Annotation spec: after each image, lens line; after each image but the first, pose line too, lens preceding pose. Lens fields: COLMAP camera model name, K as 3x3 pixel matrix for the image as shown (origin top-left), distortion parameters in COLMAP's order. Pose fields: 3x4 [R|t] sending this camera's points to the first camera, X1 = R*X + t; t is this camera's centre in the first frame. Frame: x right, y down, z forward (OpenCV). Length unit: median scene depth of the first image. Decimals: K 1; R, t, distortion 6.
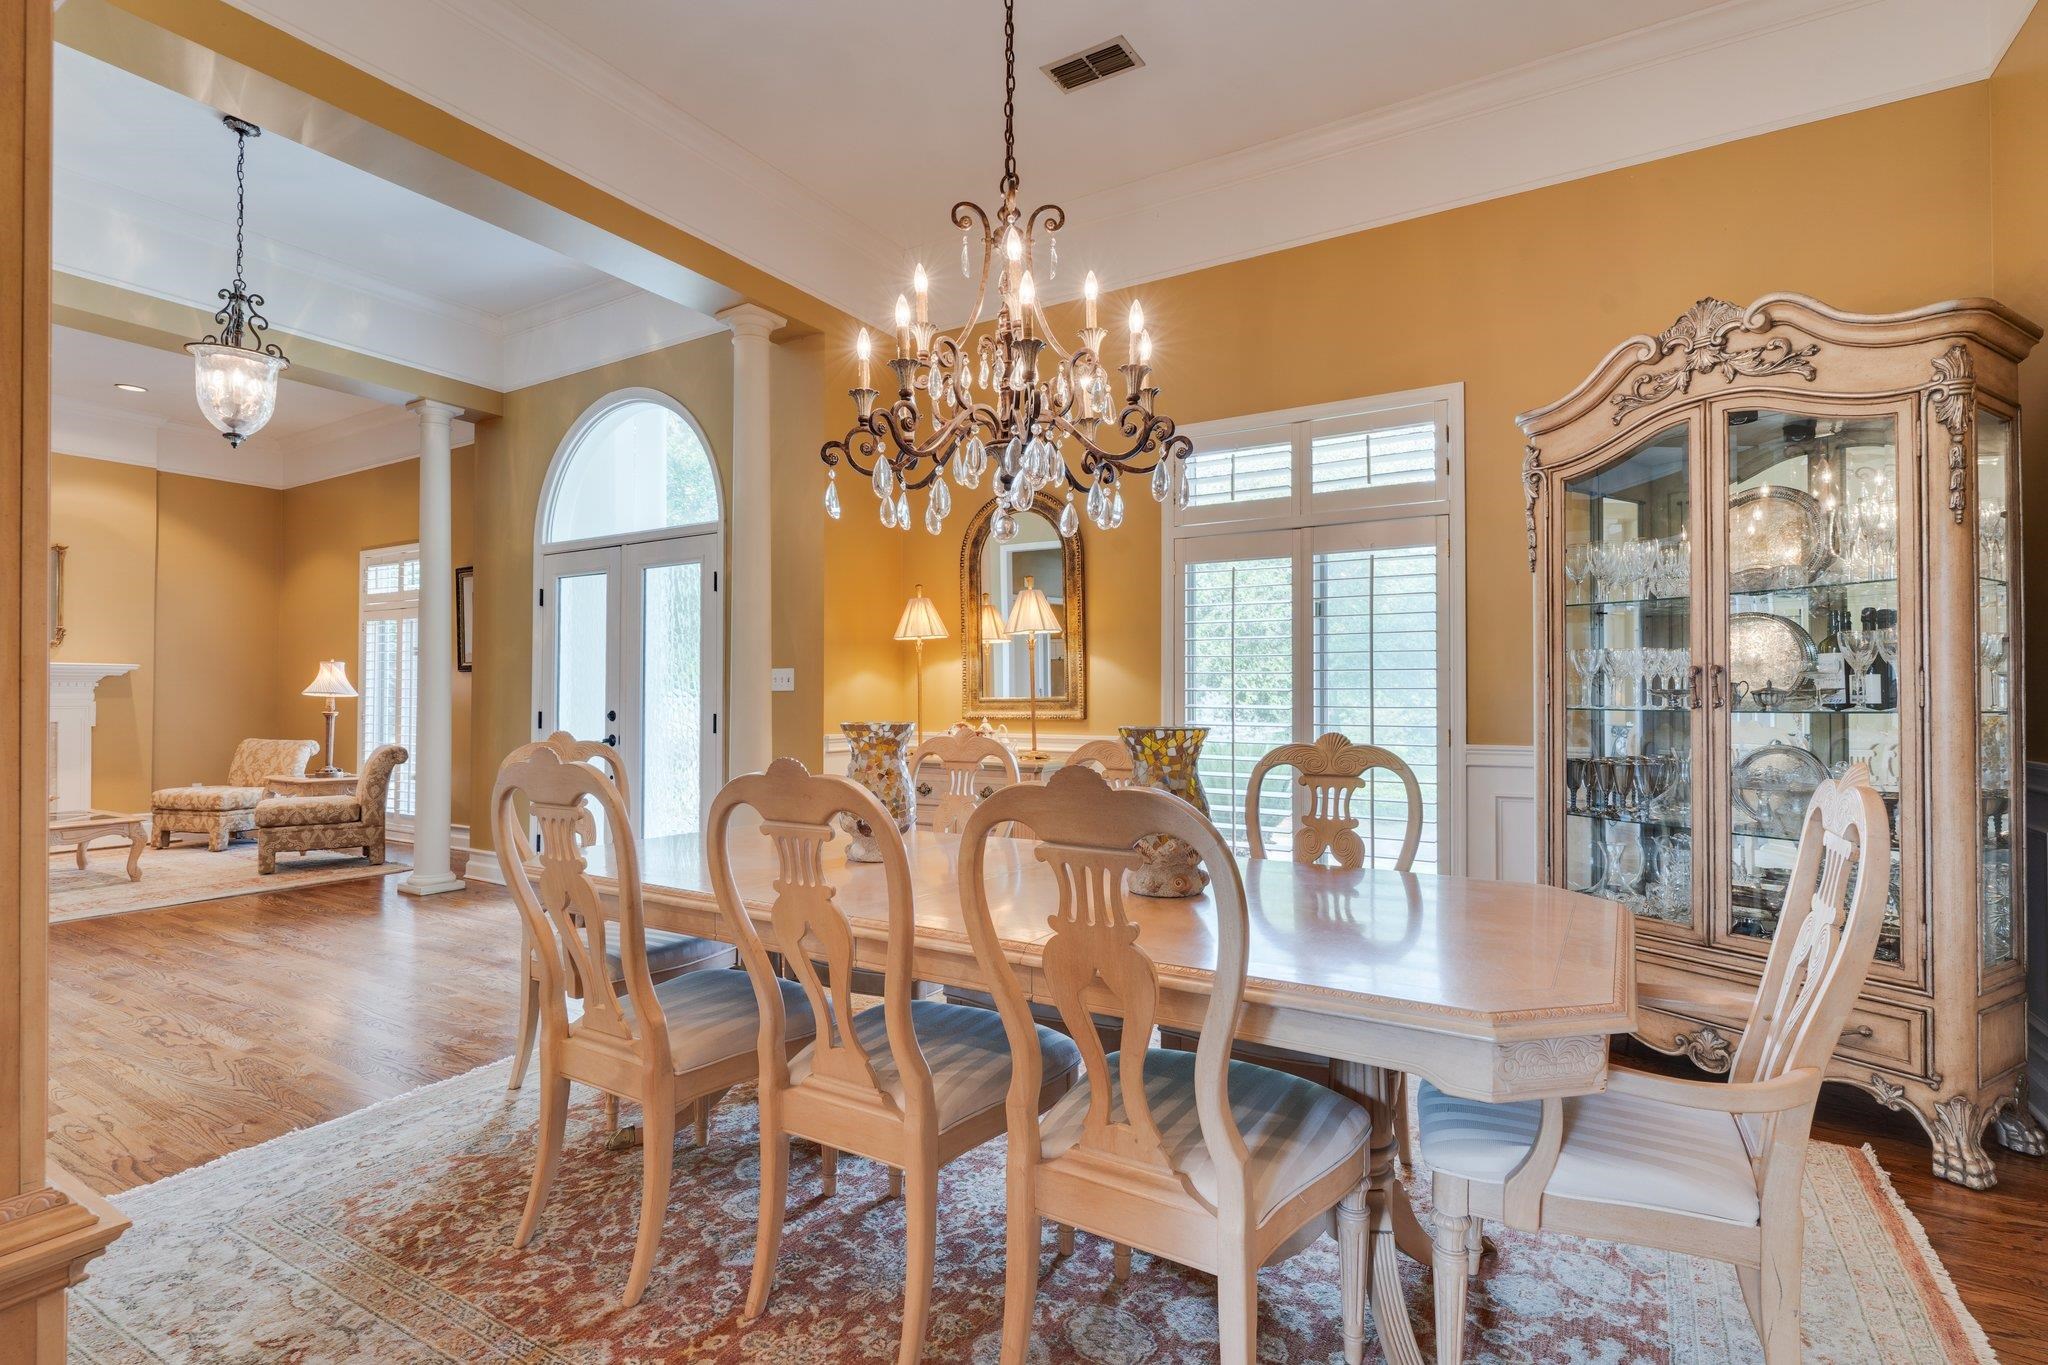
lens RADIAL K [[998.4, 0, 1024.0], [0, 998.4, 682.5], [0, 0, 1]] dist [-0.001471, -0.000819]
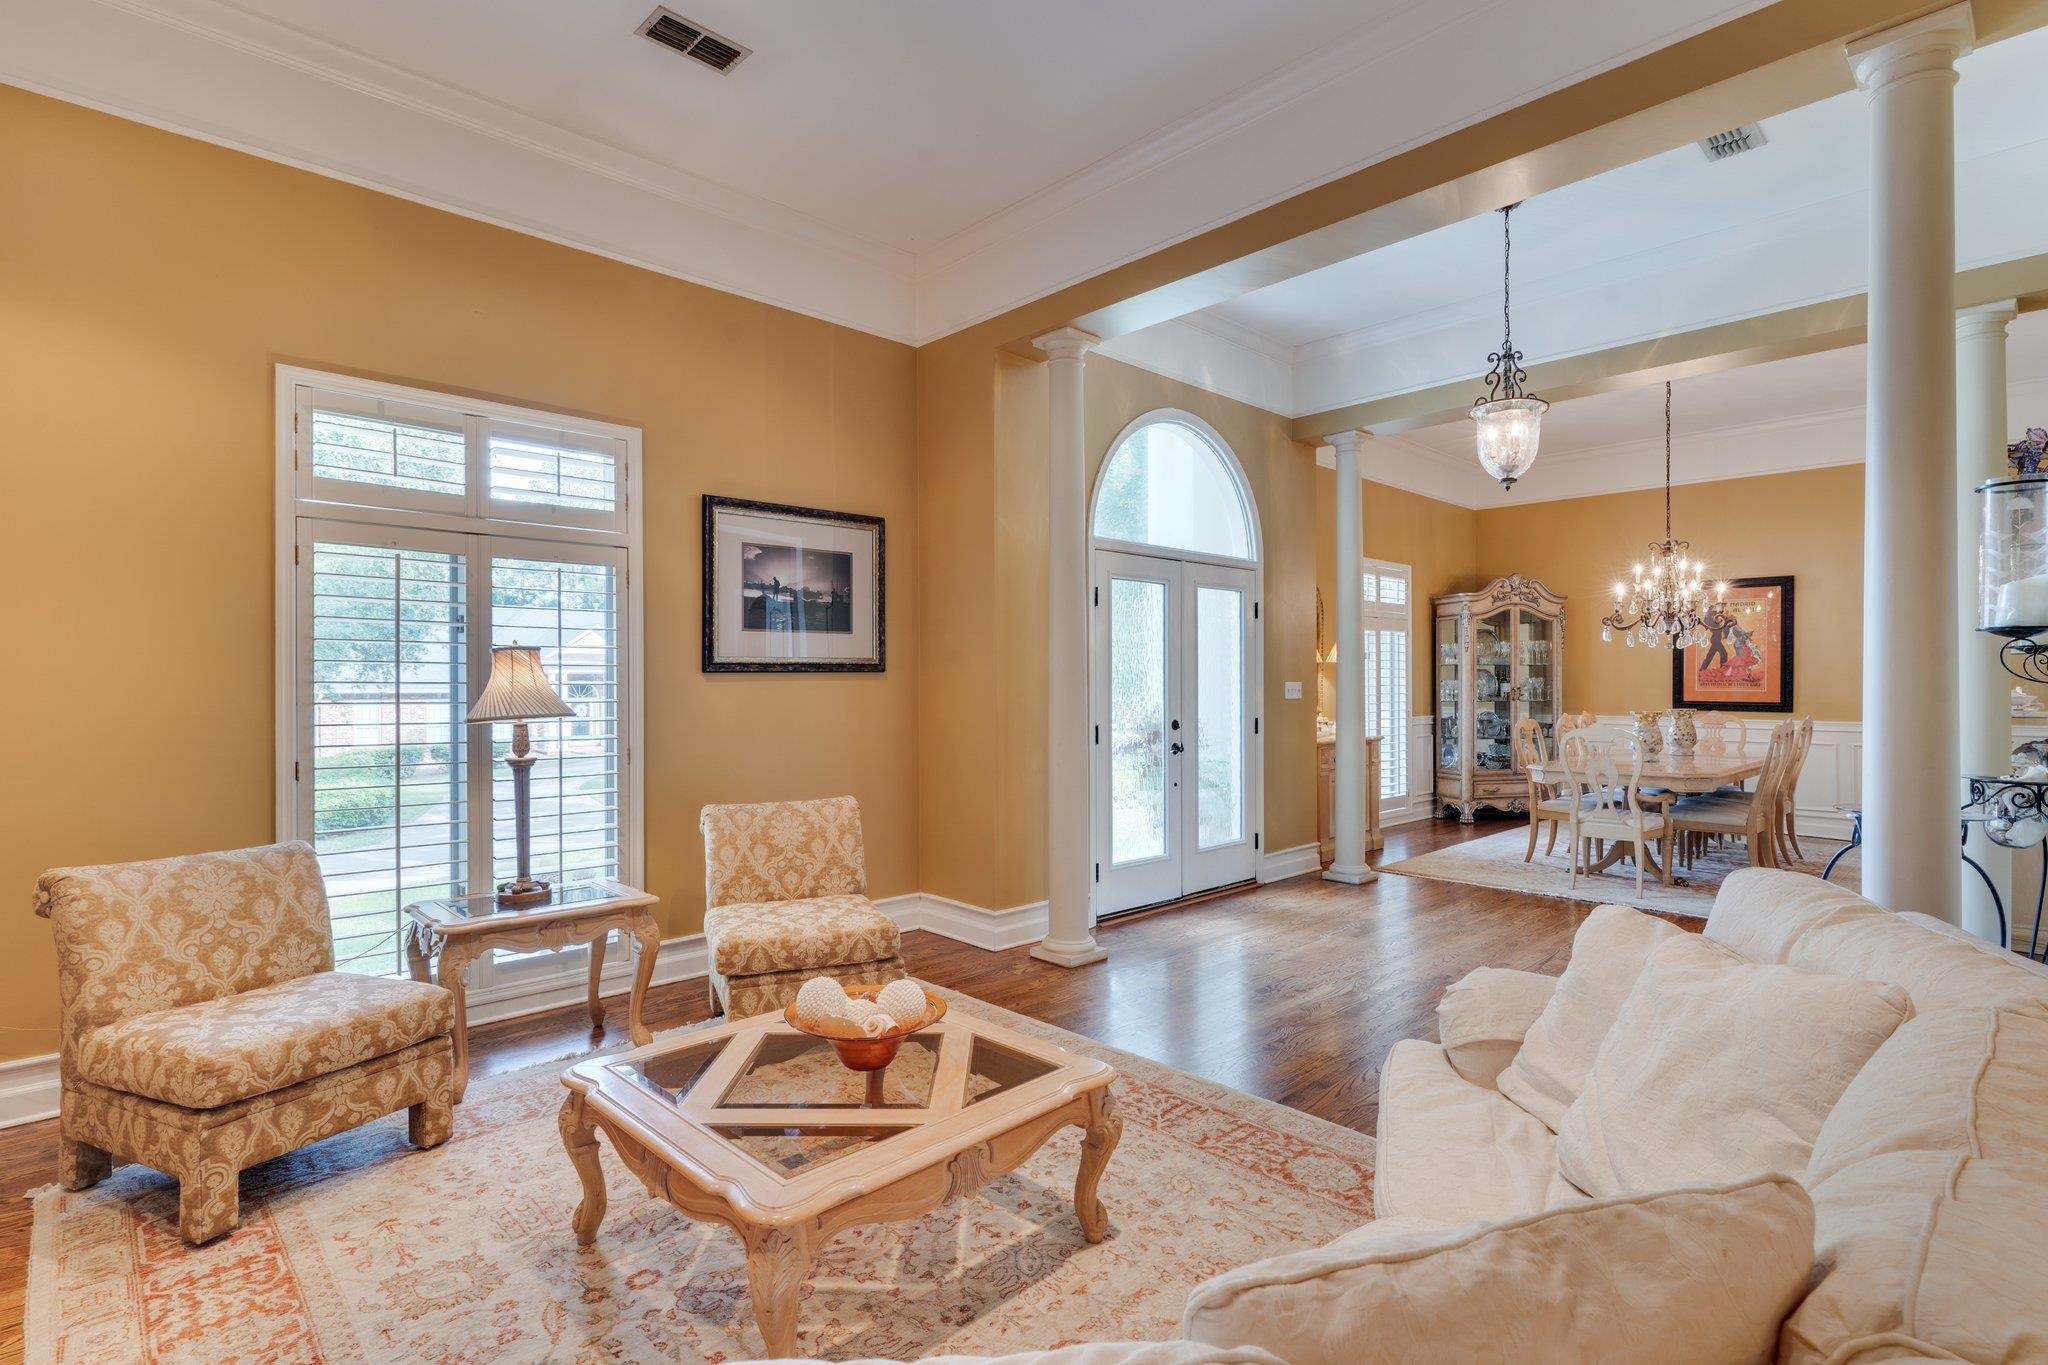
lens RADIAL K [[990.4, 0, 1024.0], [0, 990.4, 682.5], [0, 0, 1]] dist [0.014646, -0.000074]
pose [[0.261391, 0.019899, 0.965028, -0.702175], [0.005304, 0.999743, -0.022052, 0.004570], [-0.965219, 0.010882, 0.261218, 0.438396]]
